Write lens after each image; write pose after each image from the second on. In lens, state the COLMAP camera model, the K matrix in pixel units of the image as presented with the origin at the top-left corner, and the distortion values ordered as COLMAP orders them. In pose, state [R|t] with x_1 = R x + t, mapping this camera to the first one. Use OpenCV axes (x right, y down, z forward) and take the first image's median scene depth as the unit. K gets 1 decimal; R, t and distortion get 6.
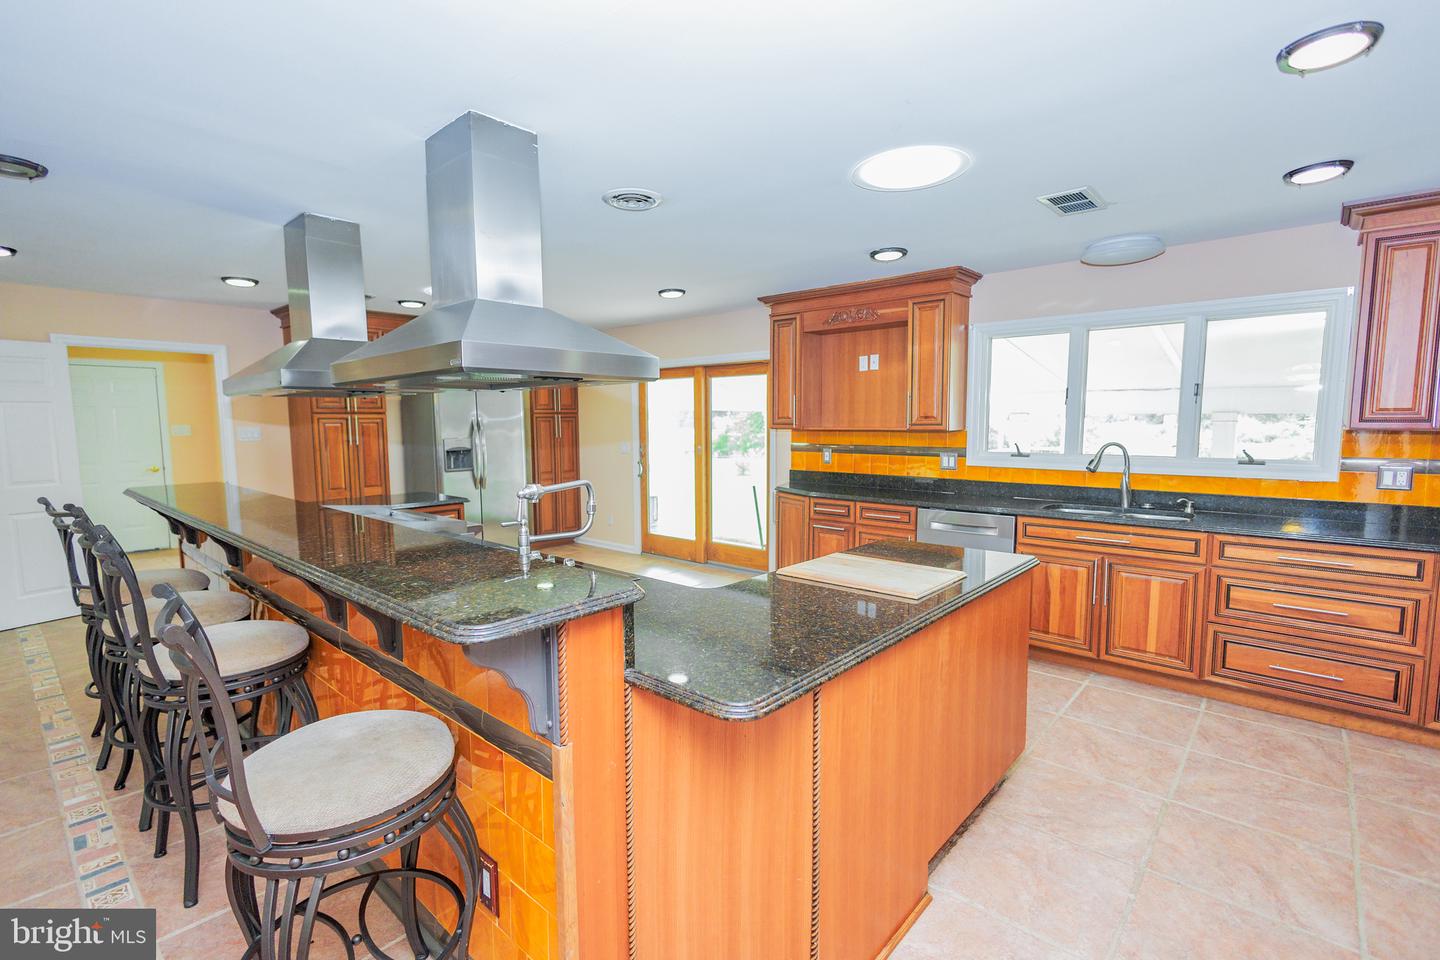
lens RADIAL K [[658.8, 0, 720.4], [0, 658.8, 483.9], [0, 0, 1]] dist [0.005808, -0.000525]
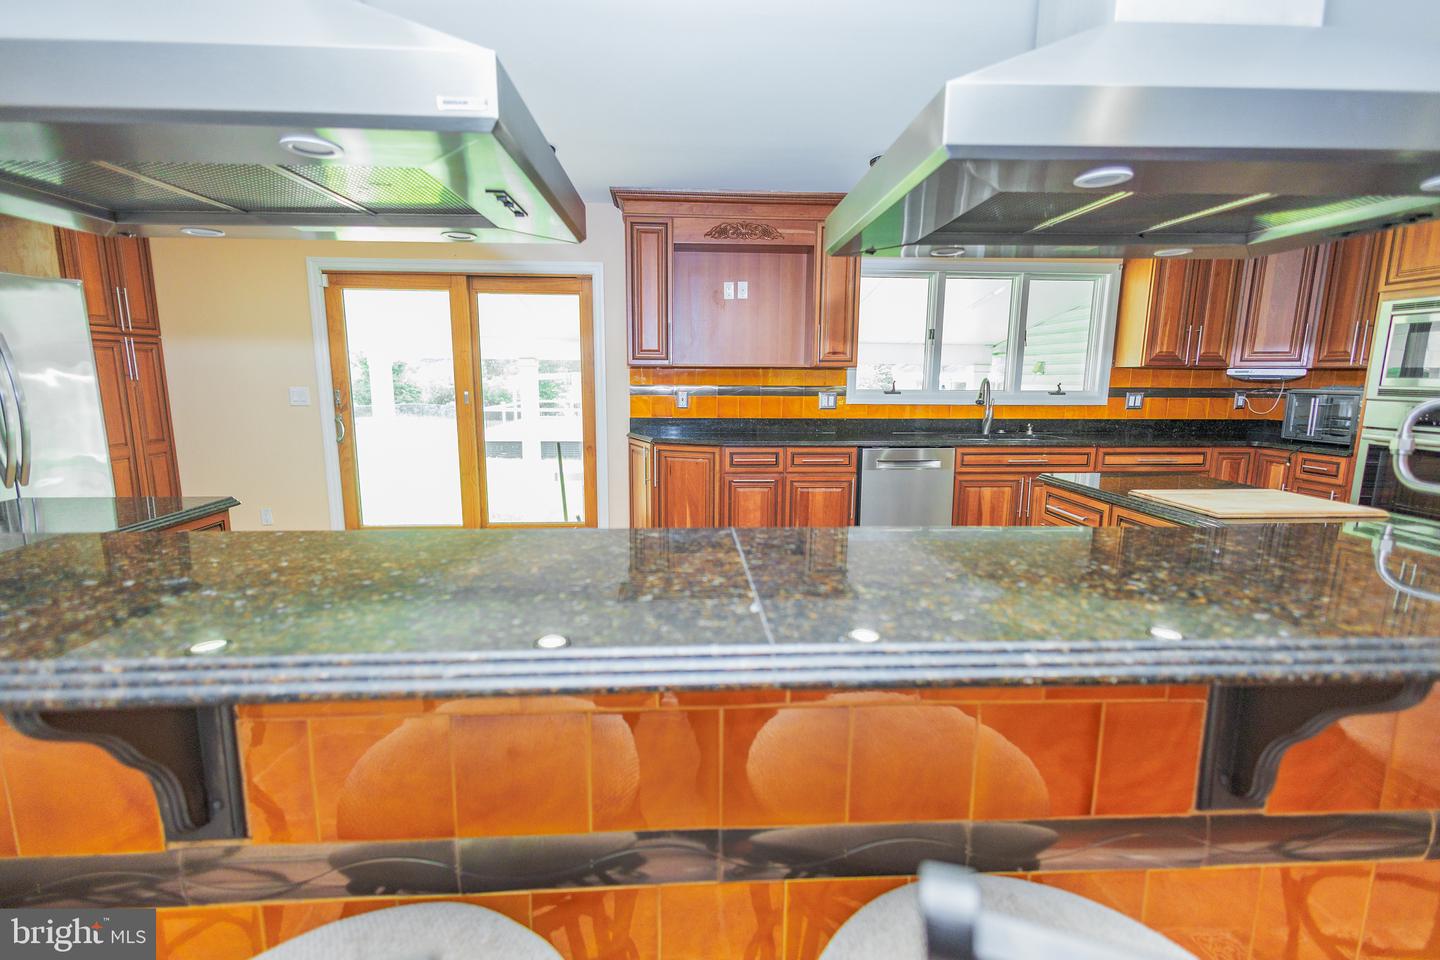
lens RADIAL K [[658.8, 0, 721.5], [0, 658.8, 478.2], [0, 0, 1]] dist [0.005808, -0.000525]
pose [[0.709022, -0.102110, 0.697755, -0.434923], [0.058614, 0.994571, 0.085986, -0.011906], [-0.702746, -0.020068, 0.711157, 0.392923]]
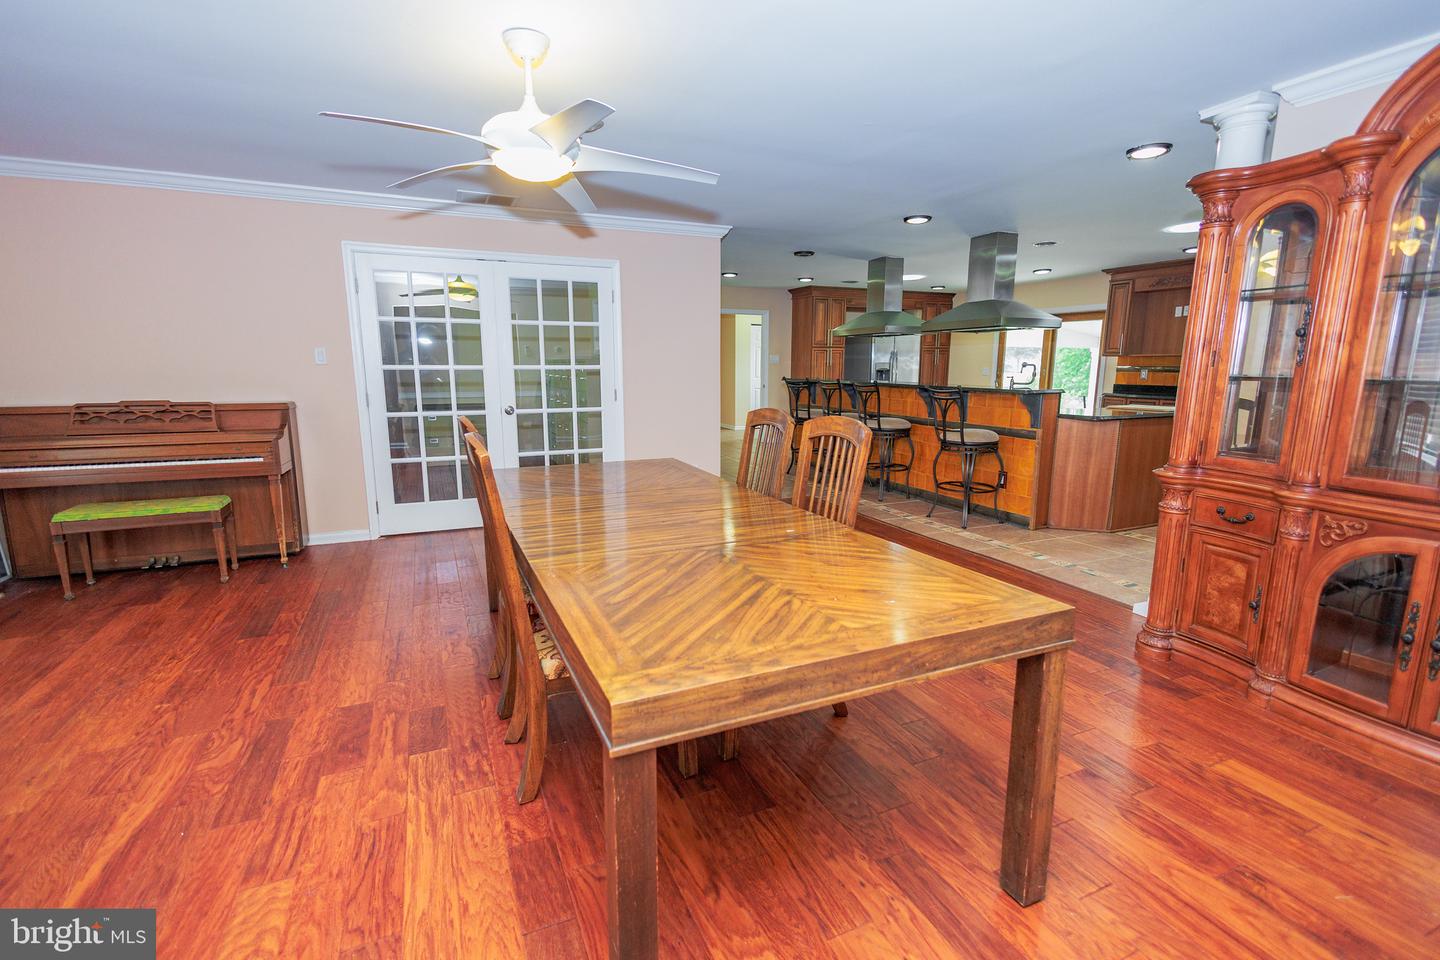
lens RADIAL K [[658.8, 0, 717.0], [0, 658.8, 484.7], [0, 0, 1]] dist [0.005808, -0.000525]
pose [[0.909602, 0.084948, -0.406703, -0.096928], [-0.051377, 0.994360, 0.092786, 0.127364], [0.412291, -0.063503, 0.908836, -0.851434]]
